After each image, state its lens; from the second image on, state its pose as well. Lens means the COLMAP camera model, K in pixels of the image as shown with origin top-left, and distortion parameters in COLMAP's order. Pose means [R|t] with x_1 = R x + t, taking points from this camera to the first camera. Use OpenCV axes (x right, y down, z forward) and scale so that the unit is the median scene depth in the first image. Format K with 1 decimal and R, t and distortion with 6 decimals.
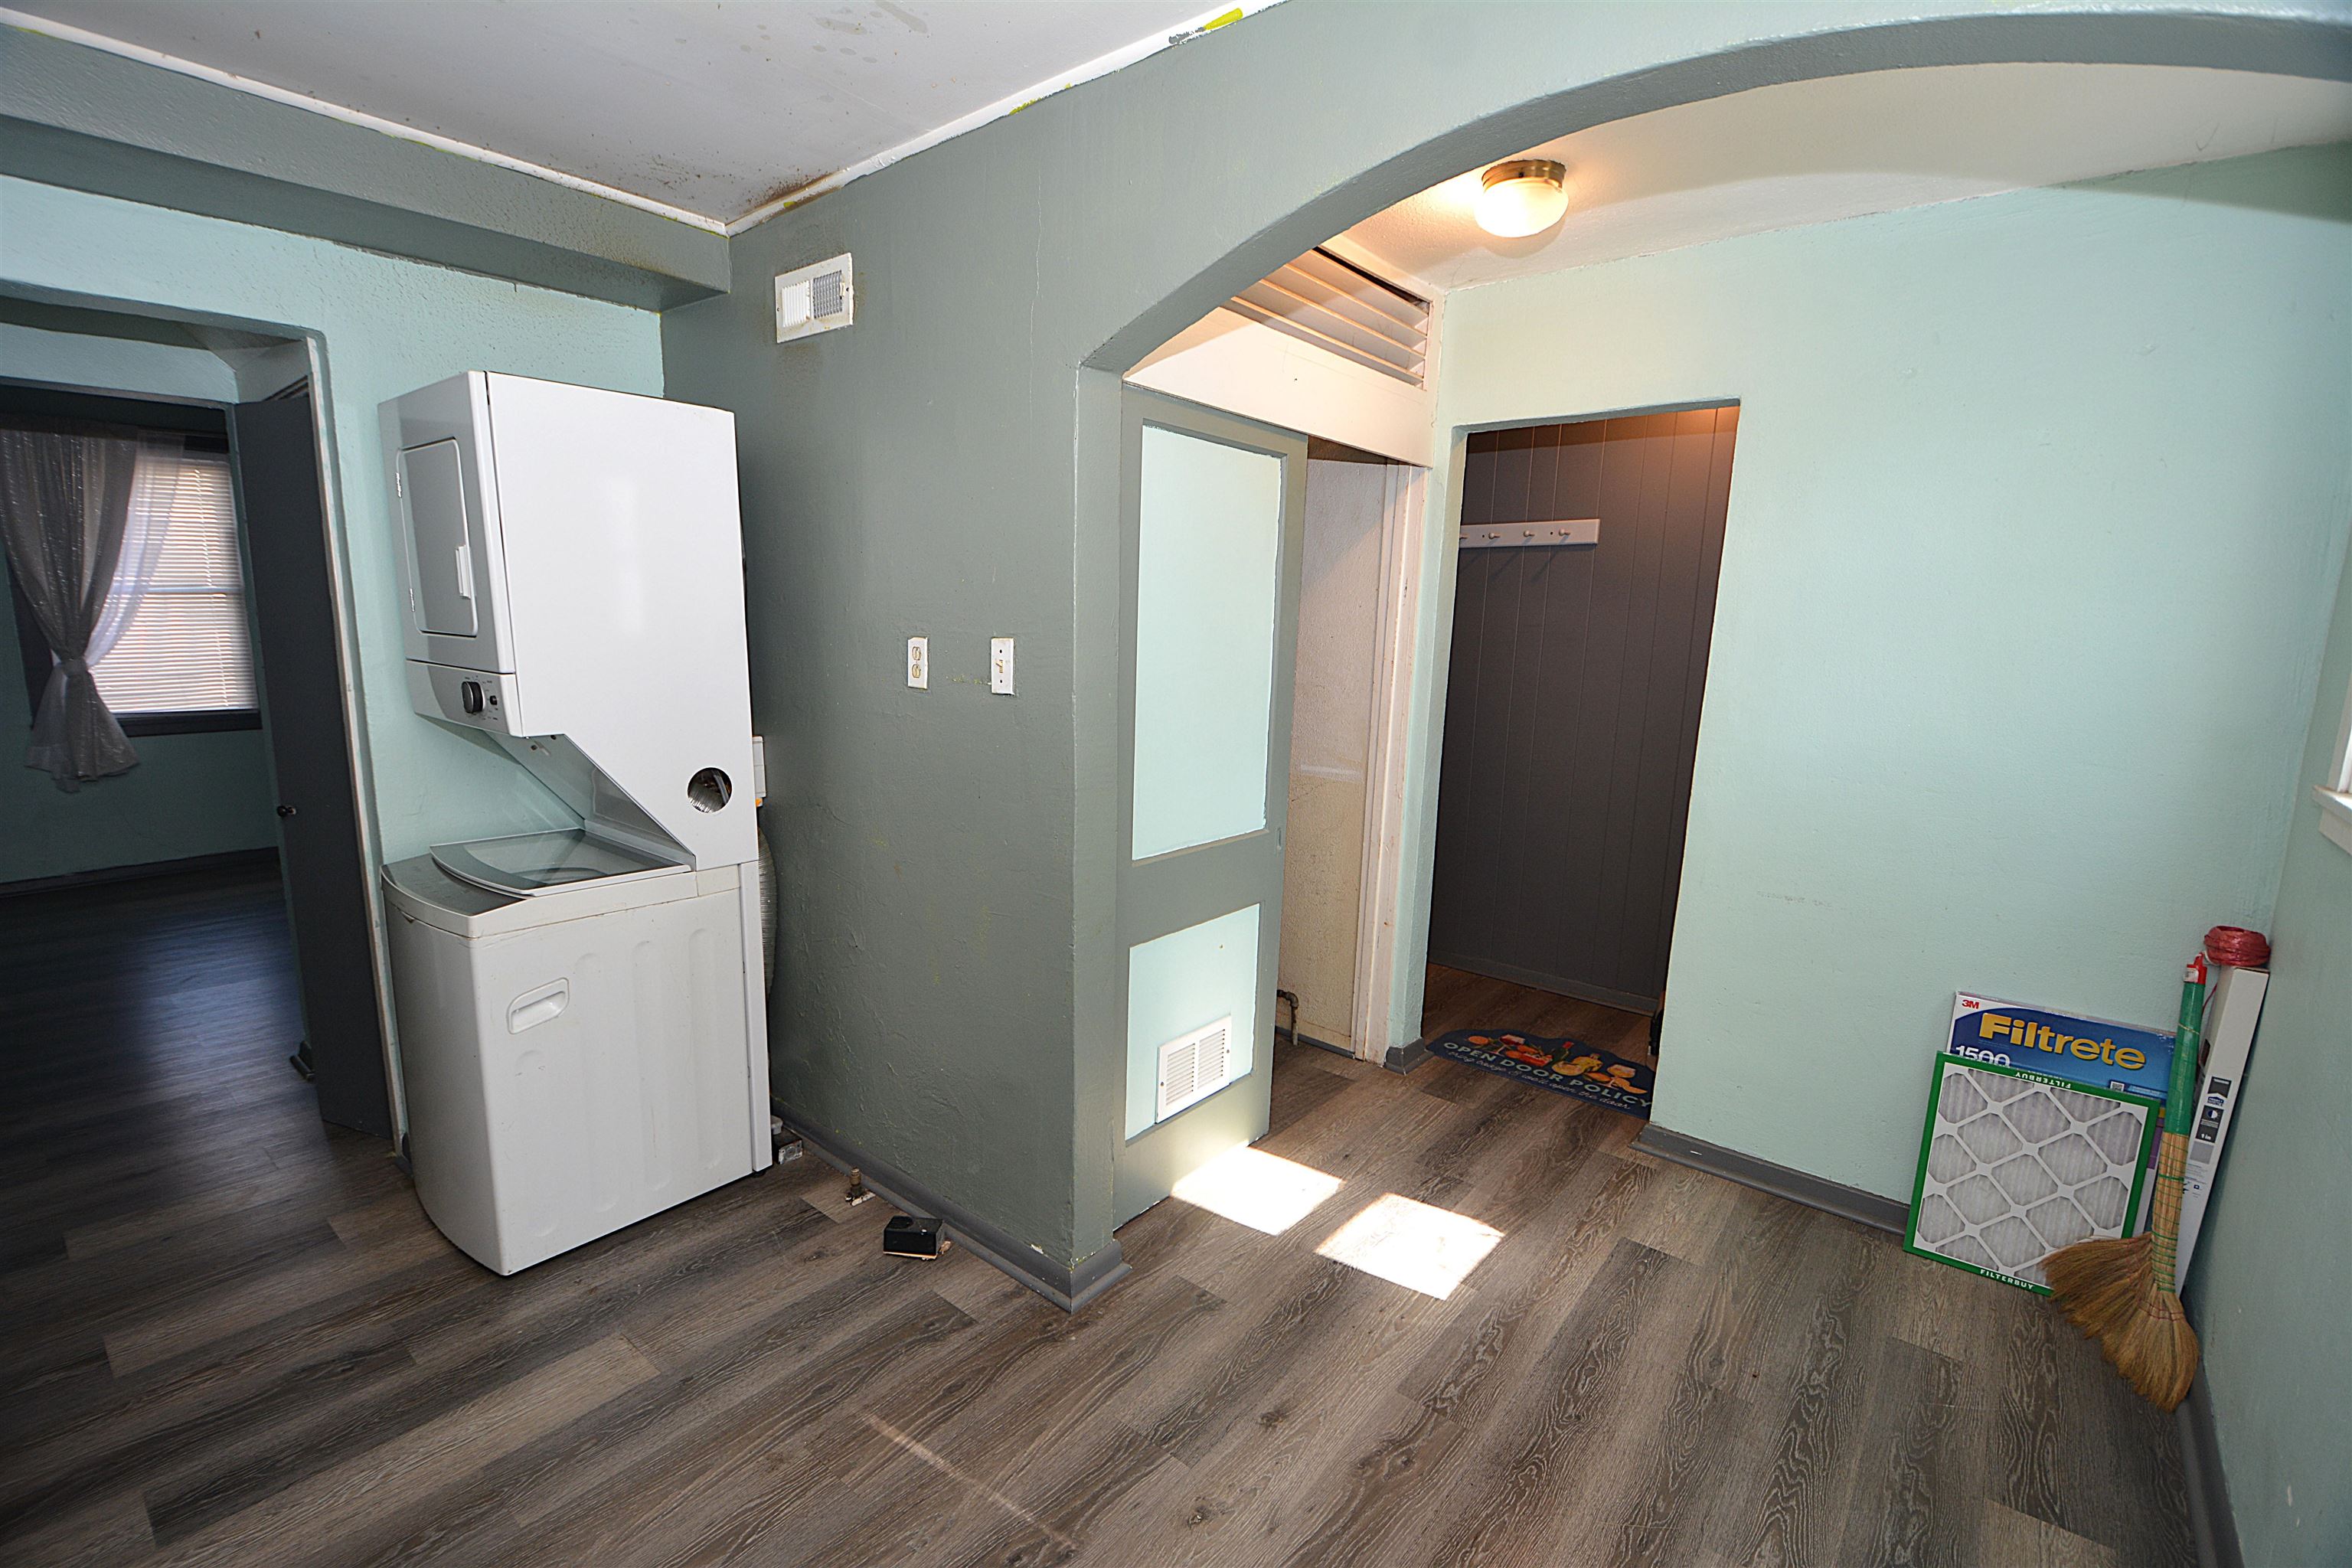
lens RADIAL K [[1035.4, 0, 1156.6], [0, 1035.4, 807.0], [0, 0, 1]] dist [0.013370, -0.021404]
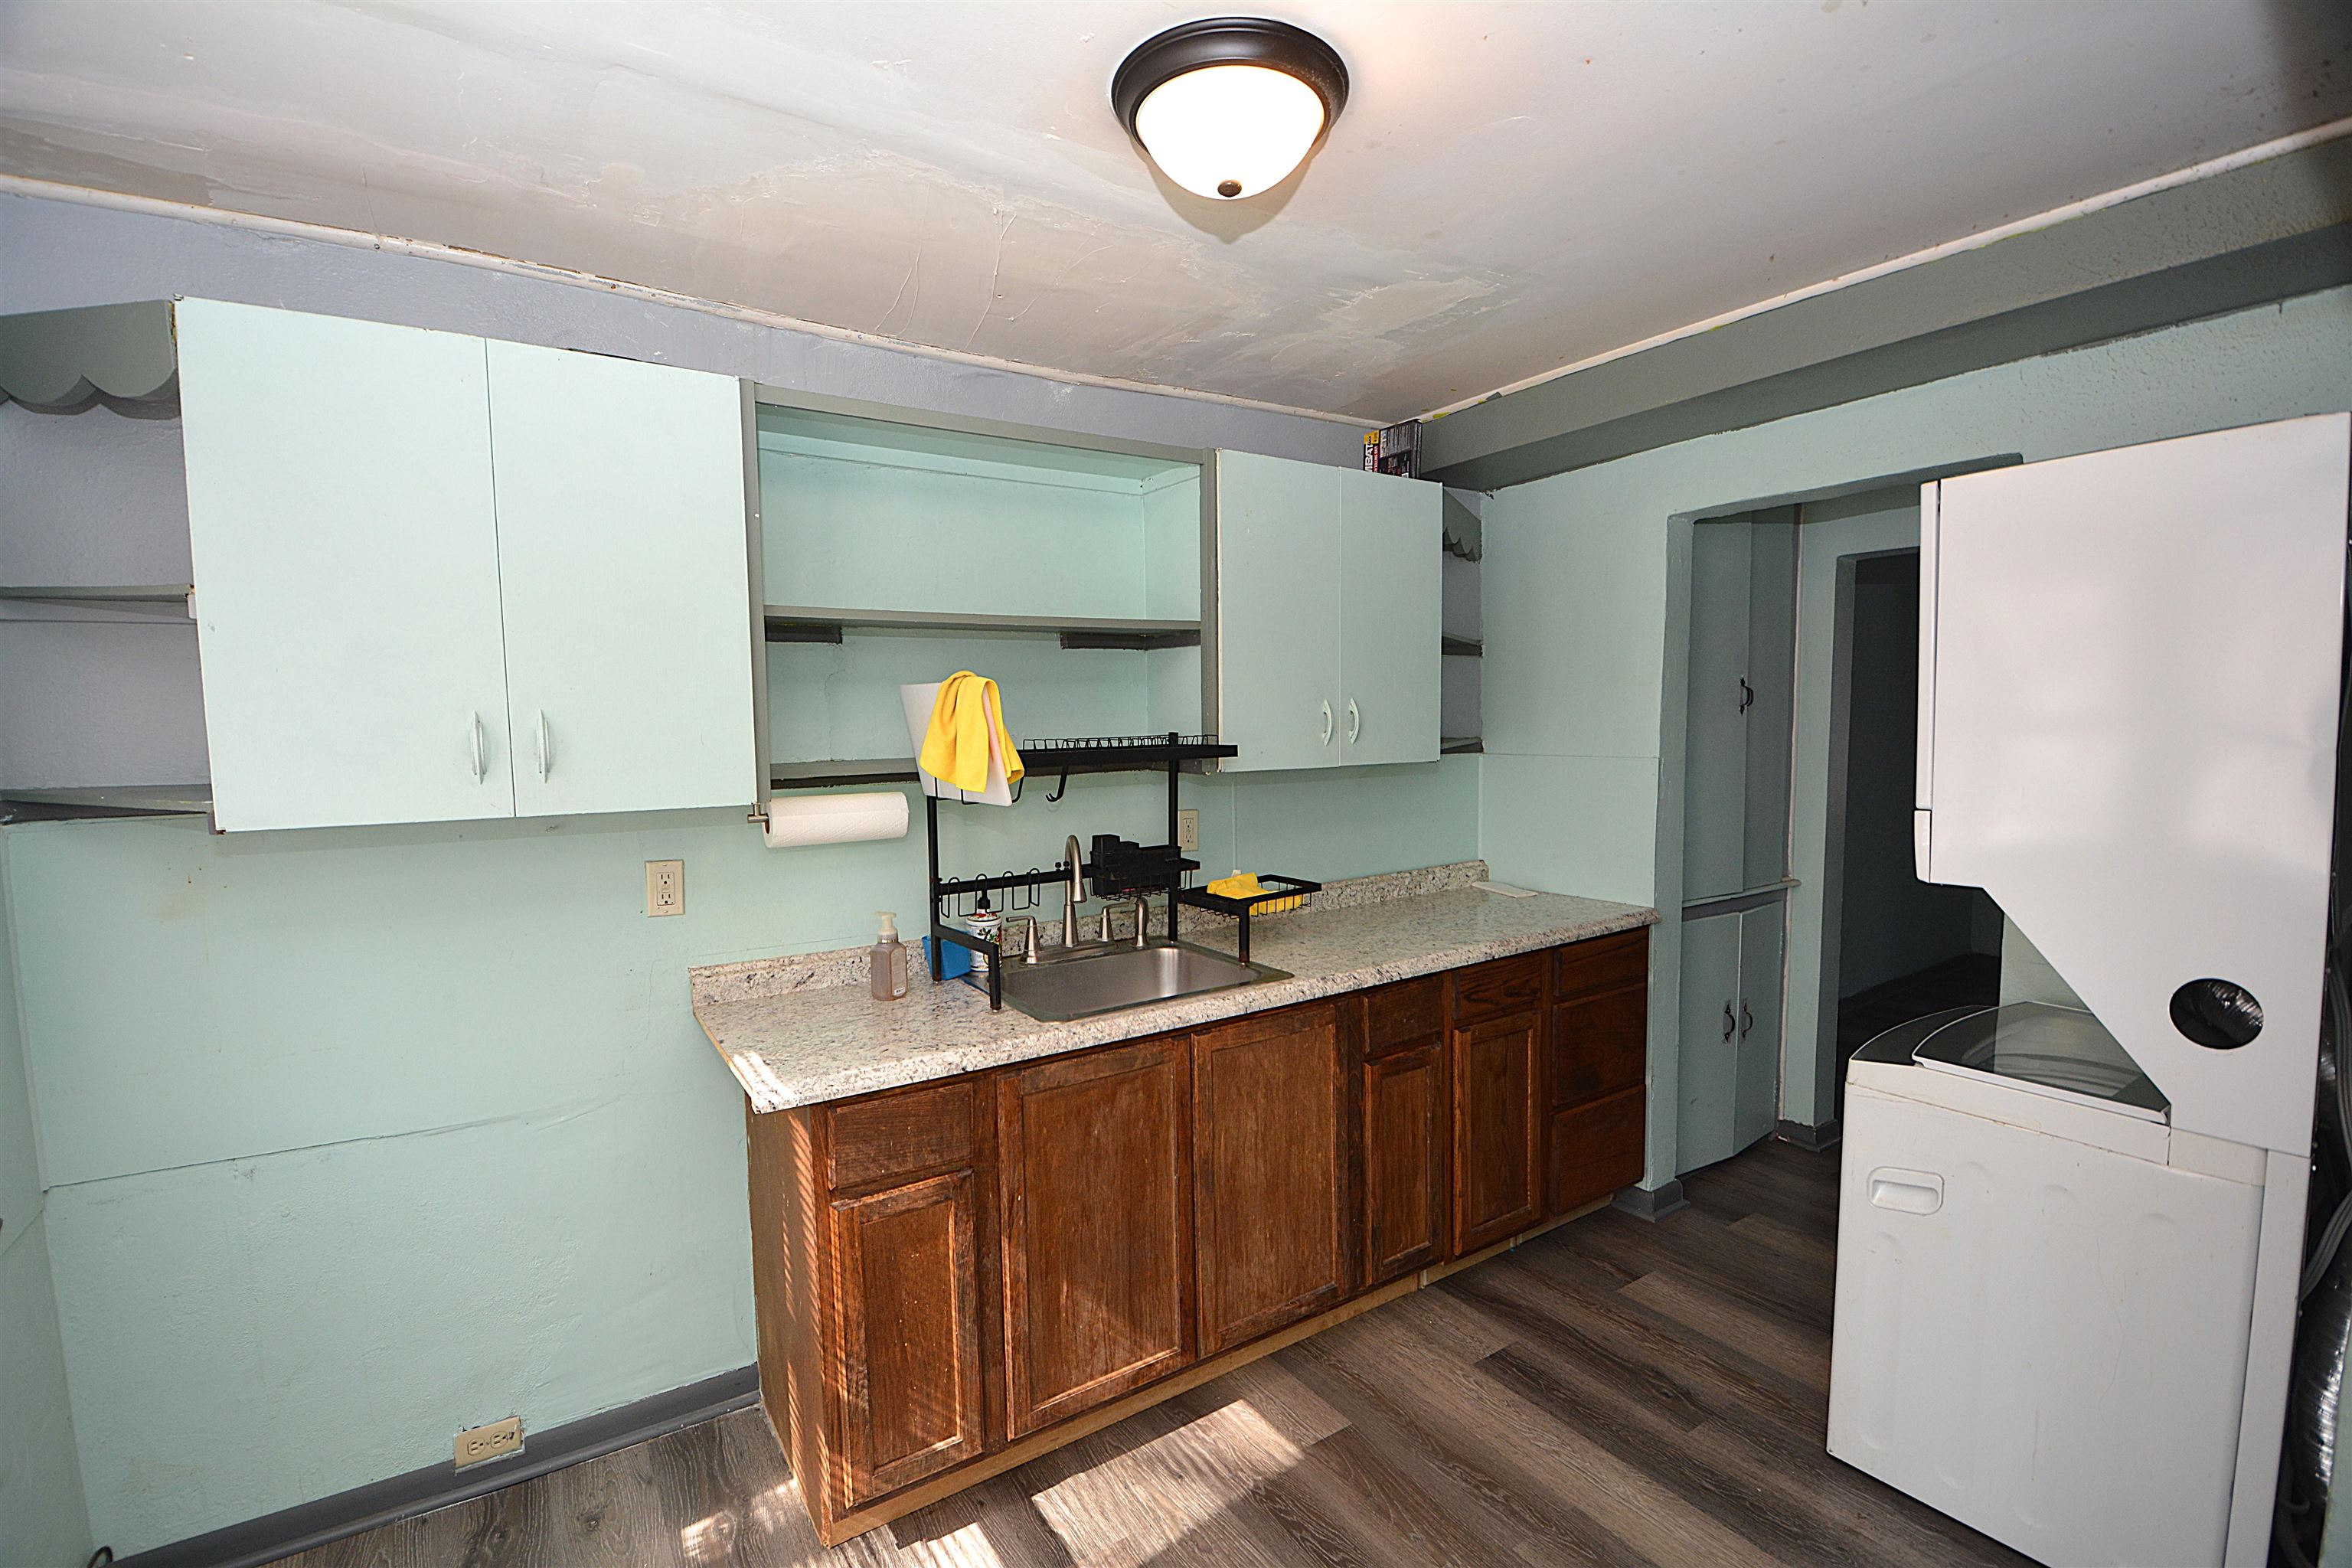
lens RADIAL K [[1032.3, 0, 1161.2], [0, 1032.3, 808.0], [0, 0, 1]] dist [0.017660, -0.027020]
pose [[-0.295218, 0.060785, -0.953494, 0.453793], [-0.161521, 0.980435, 0.112512, -0.136892], [0.941678, 0.187225, -0.279624, 0.700025]]
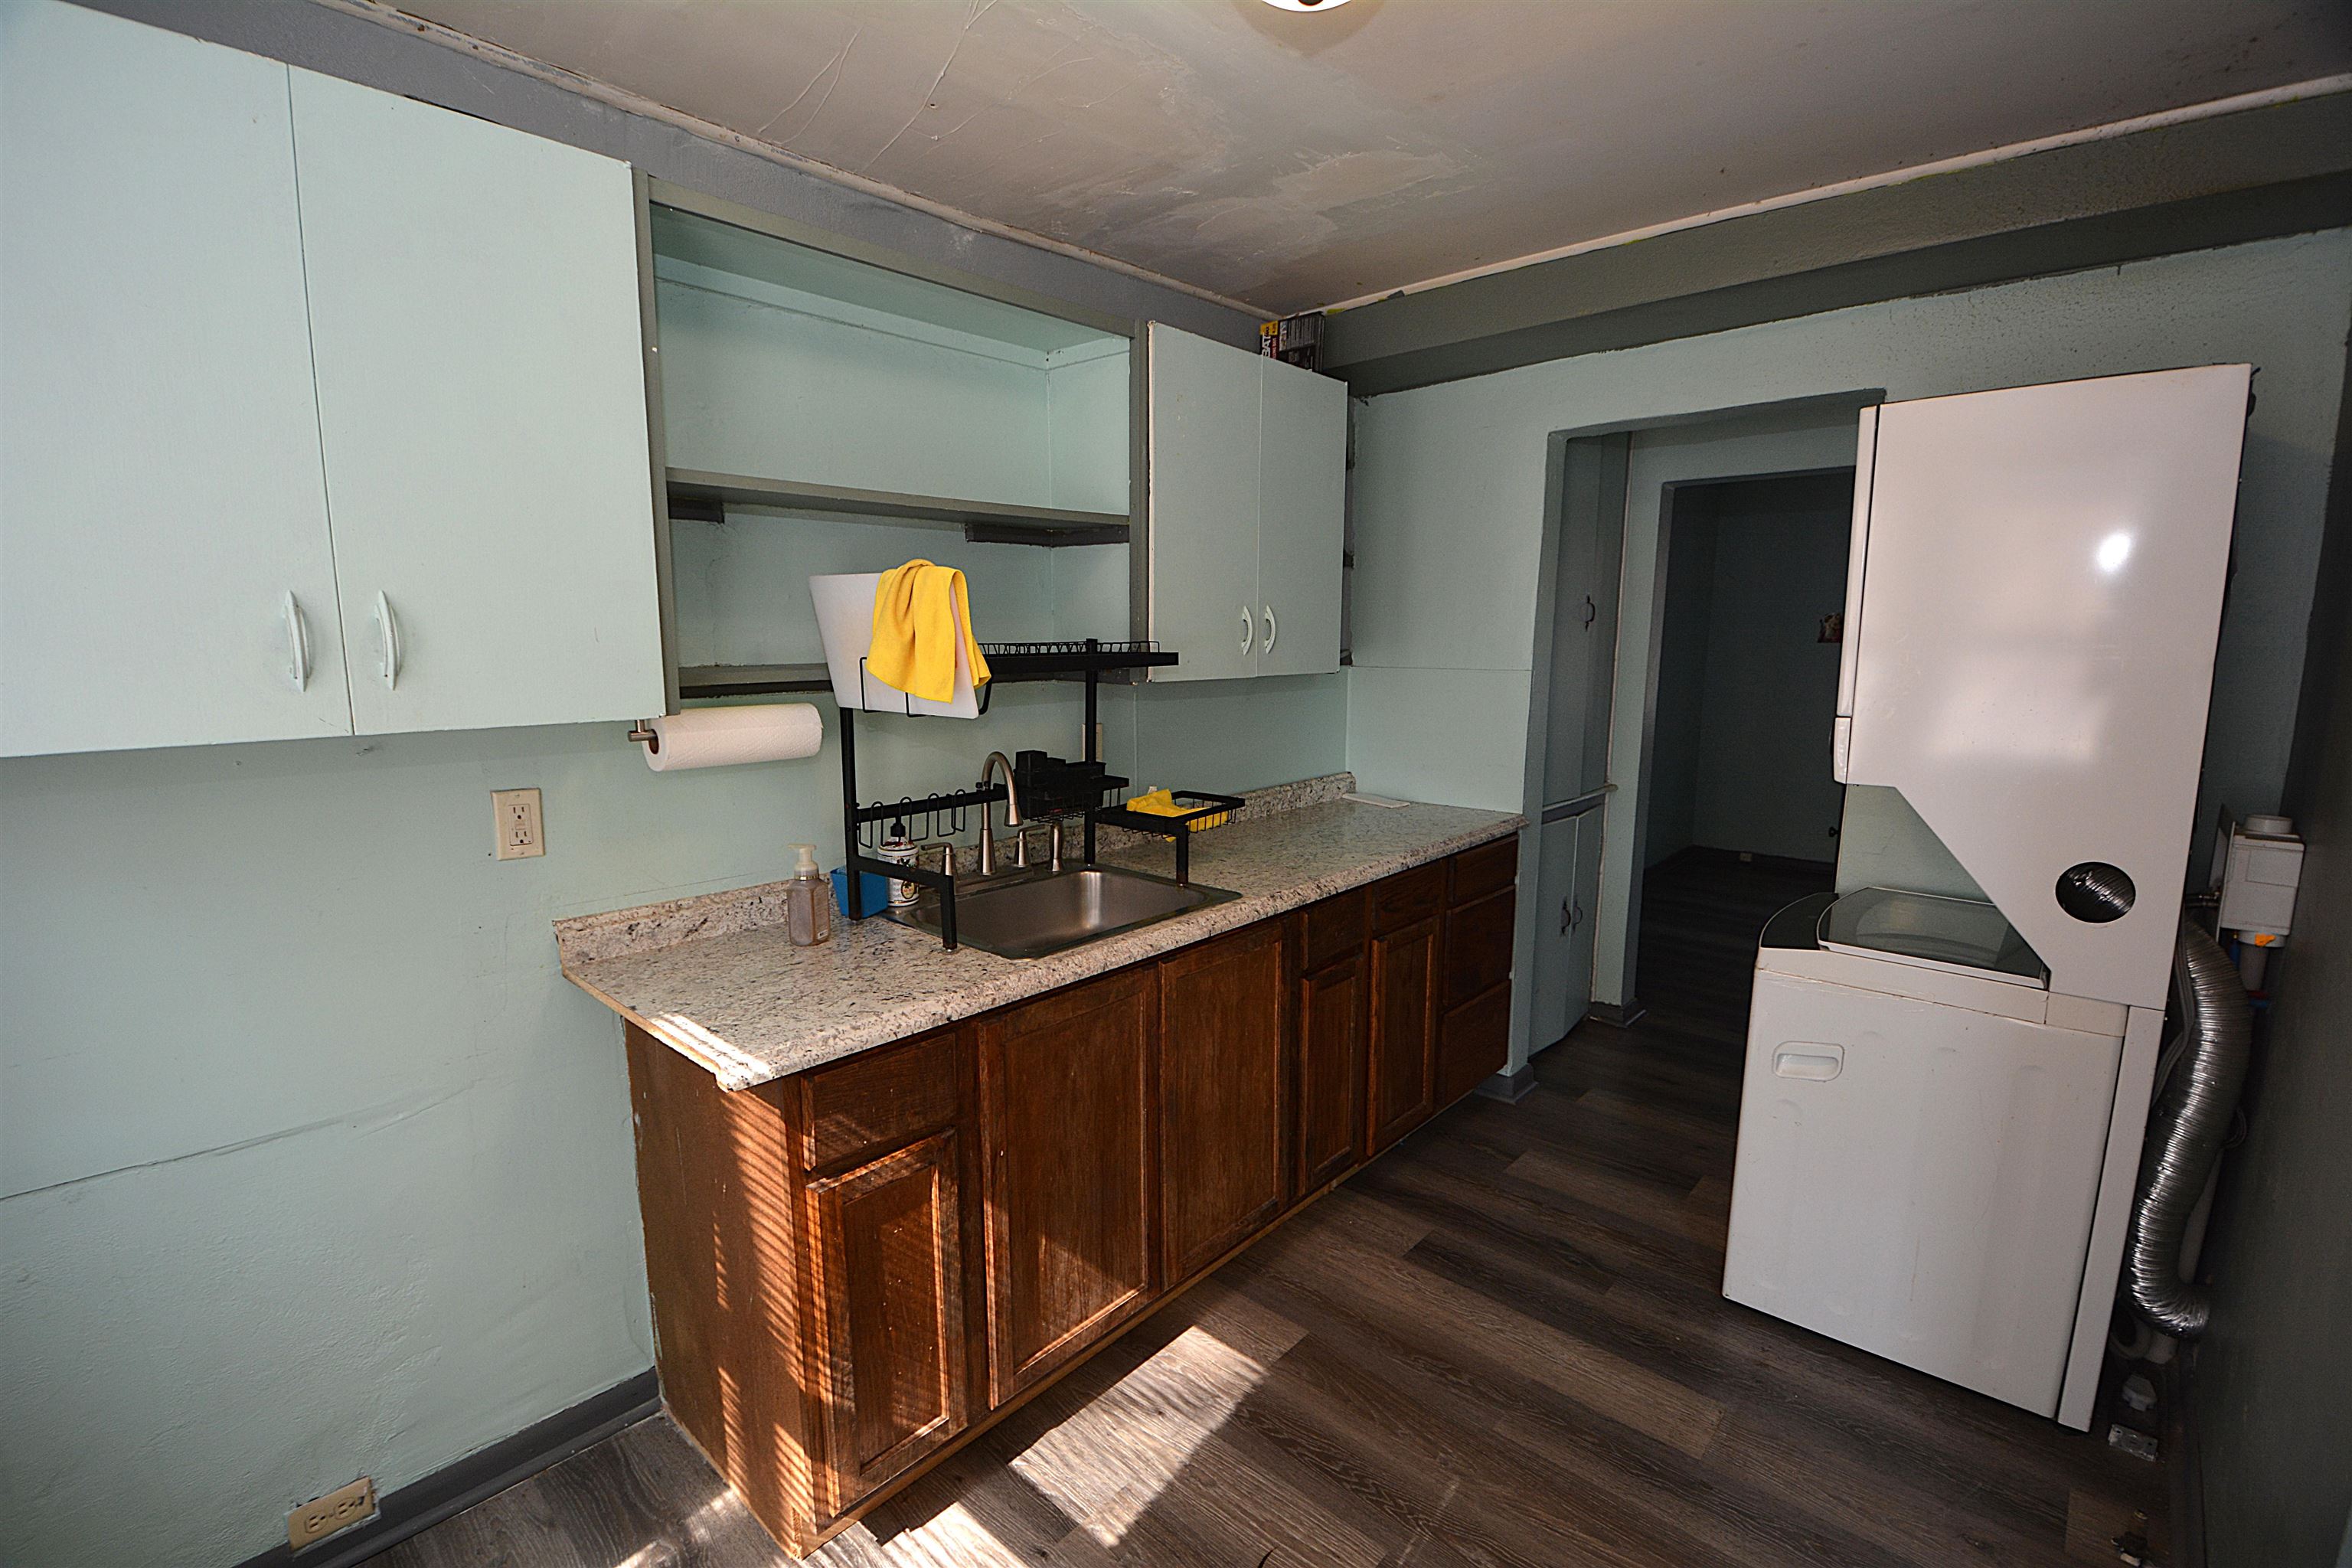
lens RADIAL K [[1032.3, 0, 1161.2], [0, 1032.3, 808.0], [0, 0, 1]] dist [0.017660, -0.027020]
pose [[-0.049705, 0.142276, -0.988578, 0.406794], [-0.177771, 0.972736, 0.148934, -0.084638], [0.982816, 0.183143, -0.023057, 0.459355]]
